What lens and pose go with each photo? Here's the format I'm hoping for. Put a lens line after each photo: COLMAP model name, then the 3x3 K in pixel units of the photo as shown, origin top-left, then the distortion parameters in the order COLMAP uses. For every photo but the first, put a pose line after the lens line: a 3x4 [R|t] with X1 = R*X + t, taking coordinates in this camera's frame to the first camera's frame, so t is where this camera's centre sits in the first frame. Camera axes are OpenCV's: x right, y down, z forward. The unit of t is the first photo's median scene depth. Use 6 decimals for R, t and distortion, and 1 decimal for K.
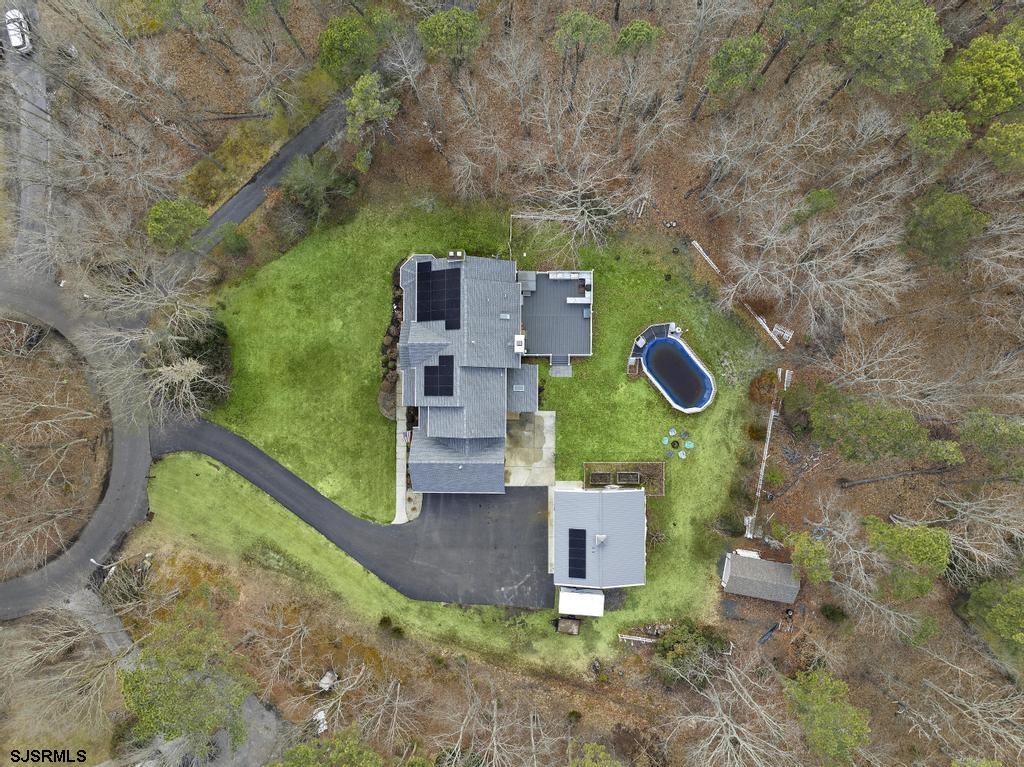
lens RADIAL K [[727.9, 0, 512.0], [0, 727.9, 383.5], [0, 0, 1]] dist [-0.038480, -0.003095]
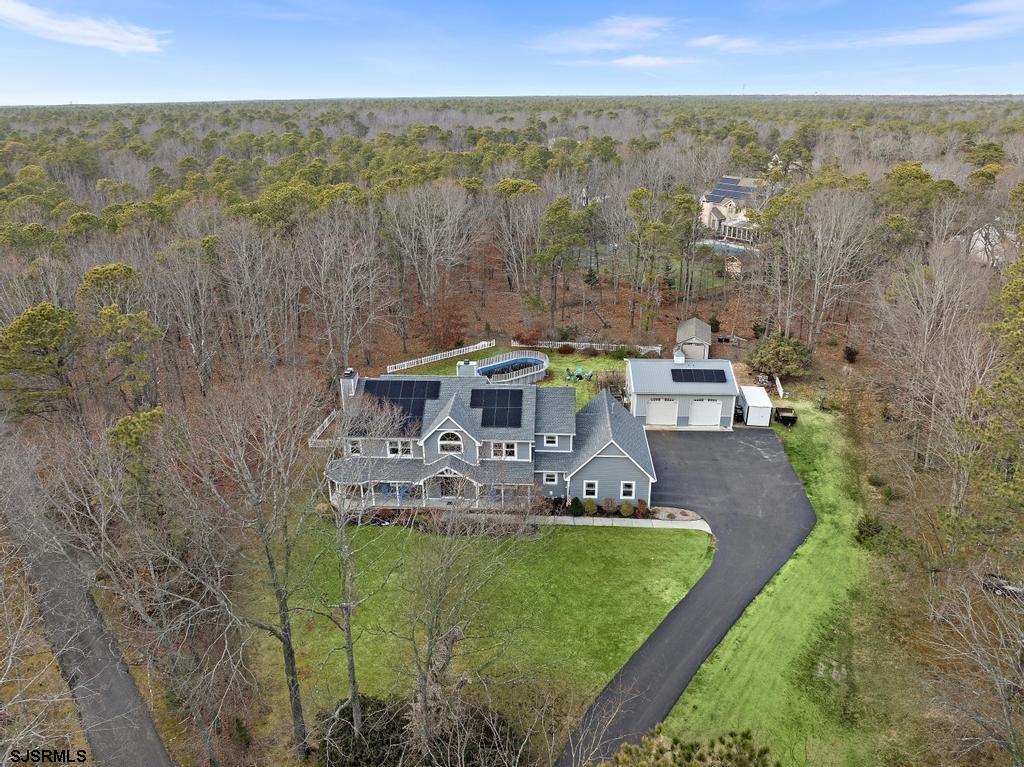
lens RADIAL K [[727.9, 0, 512.0], [0, 727.9, 383.5], [0, 0, 1]] dist [-0.038480, -0.003095]
pose [[0.055912, -0.361651, 0.930635, -0.738074], [0.998238, 0.038812, -0.044891, 0.036588], [-0.019885, 0.931505, 0.363184, 0.637674]]
